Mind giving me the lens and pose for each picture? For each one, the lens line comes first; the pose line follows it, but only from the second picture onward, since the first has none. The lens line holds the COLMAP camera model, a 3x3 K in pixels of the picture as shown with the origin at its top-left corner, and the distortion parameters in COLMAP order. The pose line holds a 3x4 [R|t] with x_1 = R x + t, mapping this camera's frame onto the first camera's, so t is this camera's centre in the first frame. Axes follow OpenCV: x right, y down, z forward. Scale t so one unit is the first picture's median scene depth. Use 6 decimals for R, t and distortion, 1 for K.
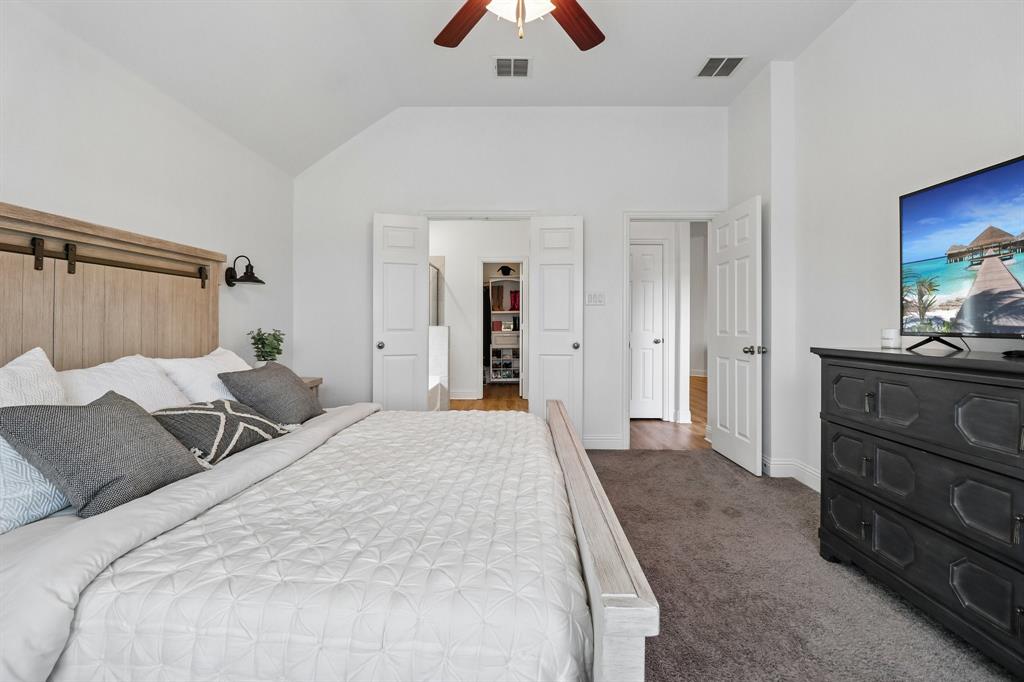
lens RADIAL K [[468.6, 0, 510.1], [0, 468.6, 321.7], [0, 0, 1]] dist [0.018936, -0.013476]
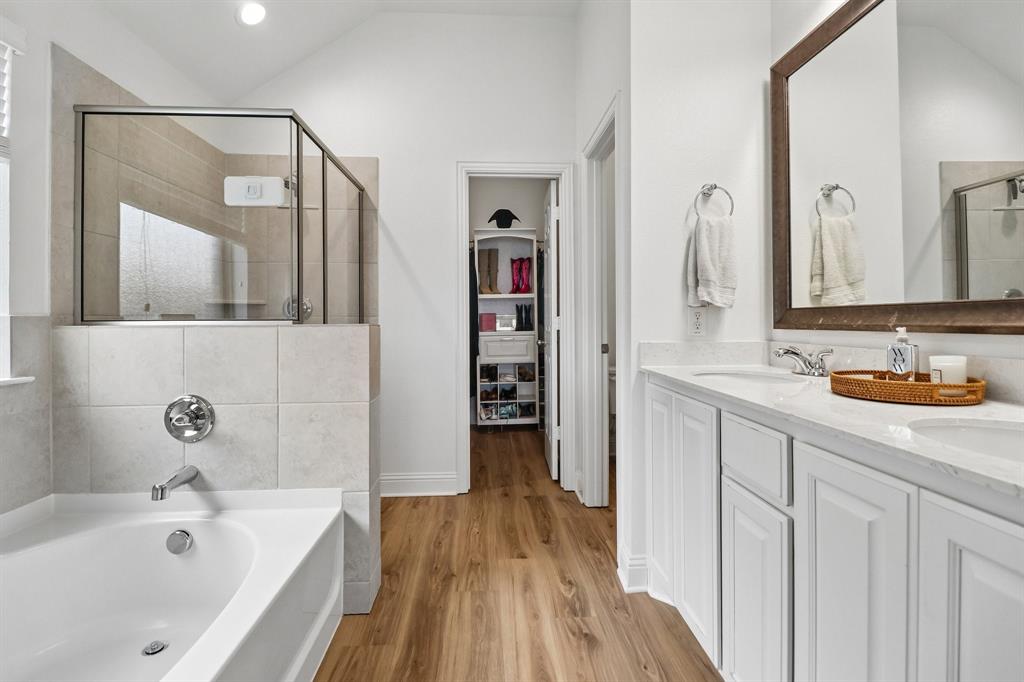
lens RADIAL K [[472.3, 0, 510.0], [0, 472.3, 320.5], [0, 0, 1]] dist [0.013260, -0.013736]
pose [[0.997659, -0.008524, 0.067852, -0.040571], [0.007856, 0.999918, 0.010095, 0.002226], [-0.067933, -0.009538, 0.997644, 0.453883]]
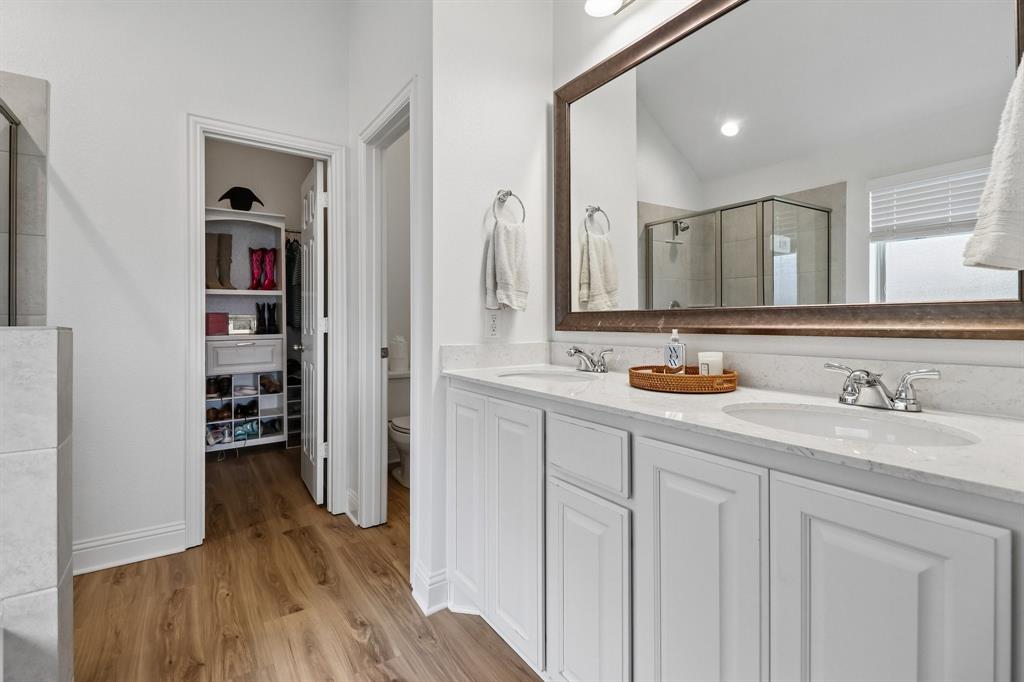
lens RADIAL K [[468.6, 0, 510.1], [0, 468.6, 321.7], [0, 0, 1]] dist [0.018936, -0.013476]
pose [[0.817510, -0.003435, 0.575904, -0.059652], [-0.002927, 0.999945, 0.010118, 0.002334], [-0.575907, -0.009957, 0.817454, 0.482159]]
